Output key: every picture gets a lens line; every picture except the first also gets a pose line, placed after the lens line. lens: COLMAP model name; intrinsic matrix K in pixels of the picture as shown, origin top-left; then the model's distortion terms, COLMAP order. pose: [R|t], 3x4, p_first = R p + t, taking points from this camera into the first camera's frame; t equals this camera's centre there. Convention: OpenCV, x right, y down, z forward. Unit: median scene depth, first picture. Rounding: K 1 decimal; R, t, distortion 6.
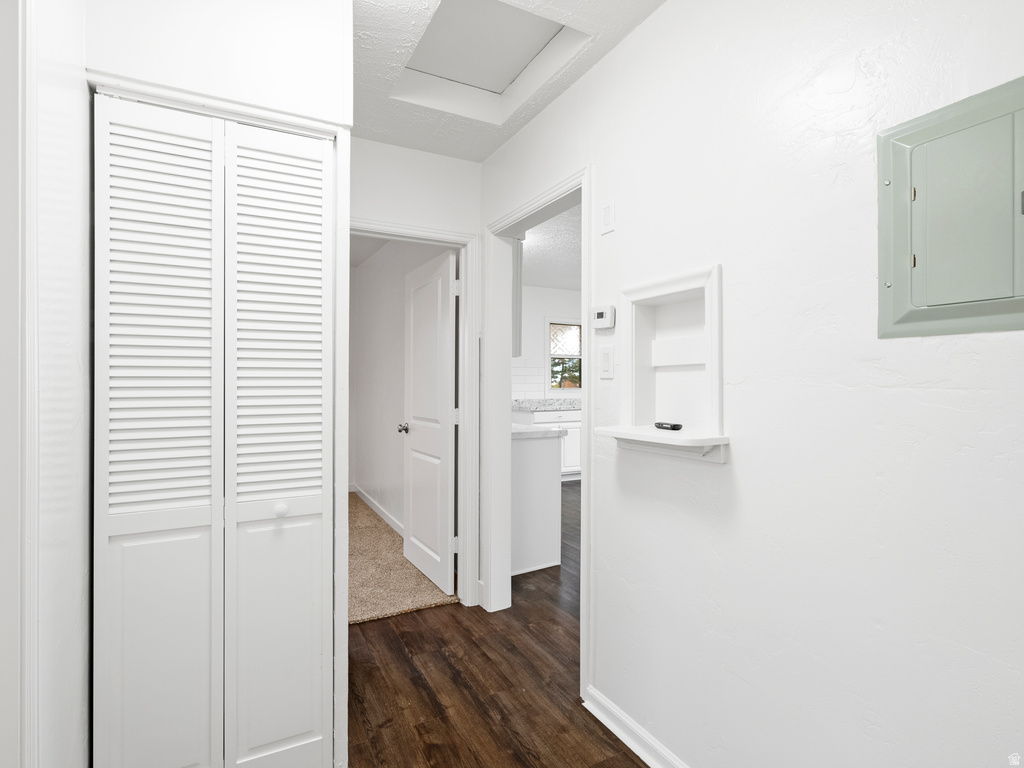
lens RADIAL K [[524.7, 0, 514.6], [0, 524.7, 382.2], [0, 0, 1]] dist [-0.002255, 0.000756]
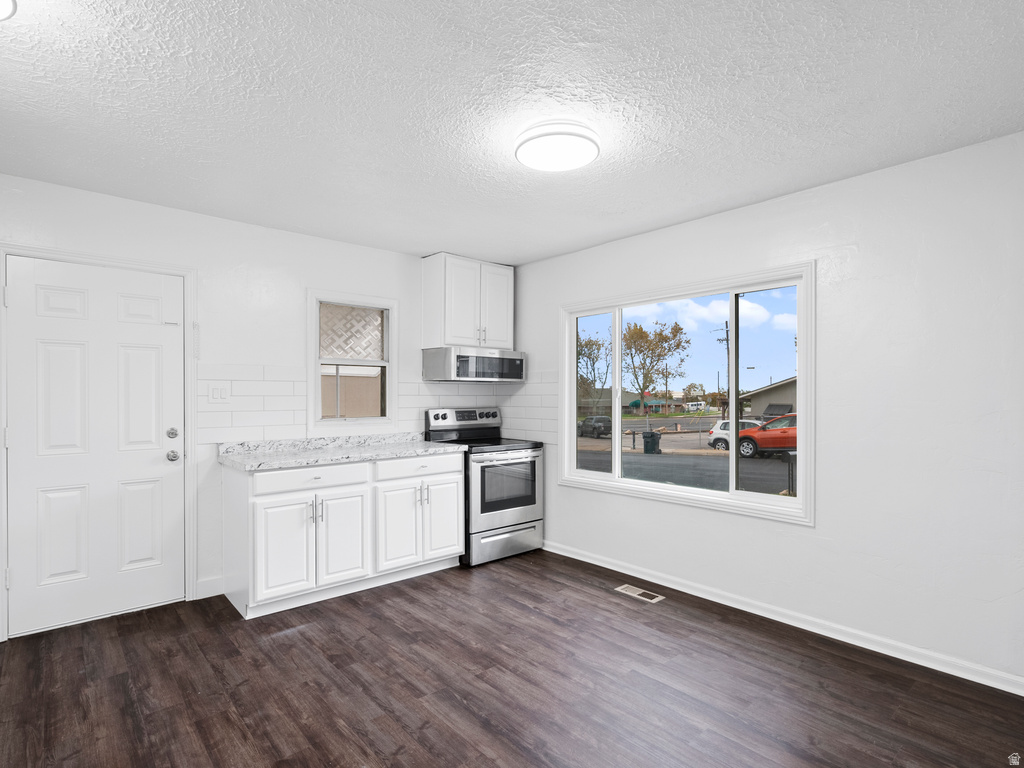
lens RADIAL K [[524.7, 0, 514.6], [0, 524.7, 382.2], [0, 0, 1]] dist [-0.002255, 0.000756]
pose [[0.971747, 0.007770, 0.235898, 0.150169], [-0.001925, 0.999686, -0.024995, -0.014567], [-0.236018, 0.023835, 0.971456, 0.450096]]
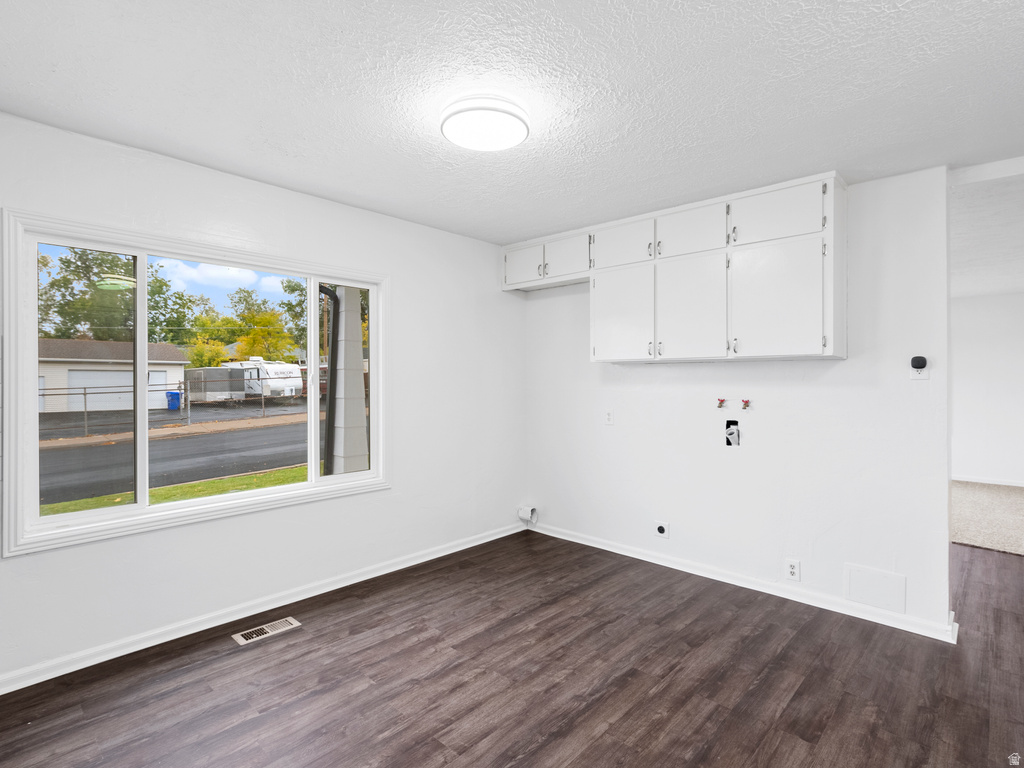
lens RADIAL K [[524.7, 0, 514.6], [0, 524.7, 382.2], [0, 0, 1]] dist [-0.002255, 0.000756]
pose [[-0.323699, -0.002040, 0.946158, -0.064193], [0.000238, 0.999997, 0.002238, -0.014460], [-0.946160, 0.000949, -0.323698, 0.893182]]
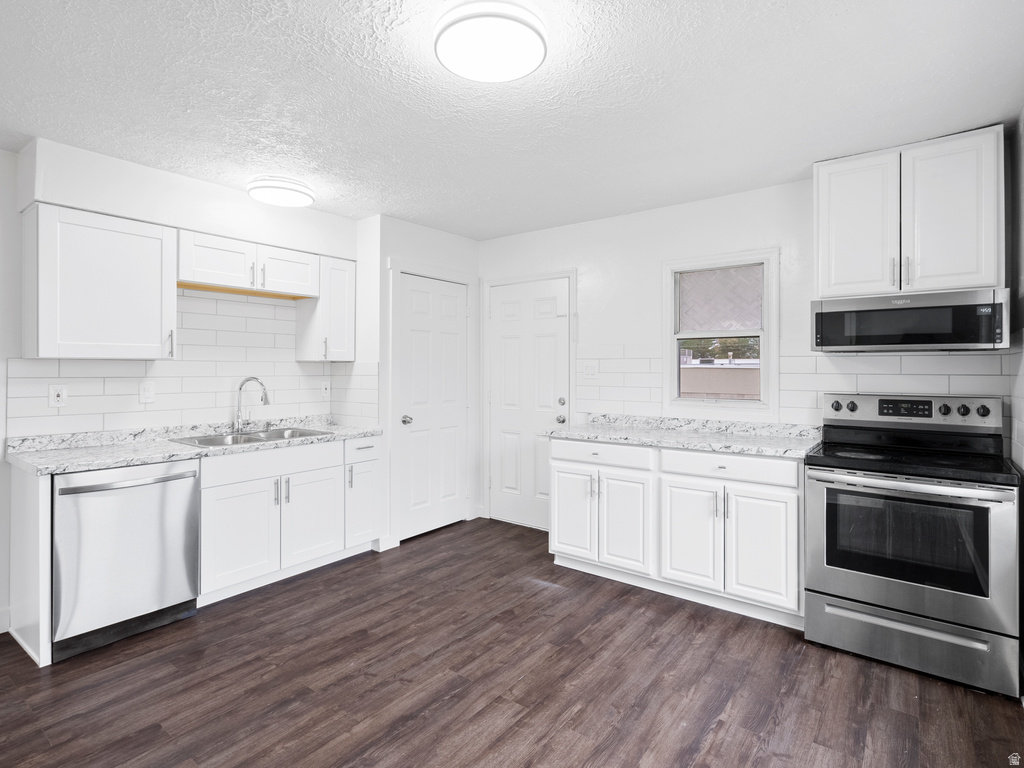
lens RADIAL K [[524.7, 0, 514.6], [0, 524.7, 382.2], [0, 0, 1]] dist [-0.002255, 0.000756]
pose [[0.418306, 0.019518, -0.908097, 0.508803], [-0.005526, 0.999805, 0.018944, -0.013133], [0.908289, -0.002906, 0.418332, 0.702514]]
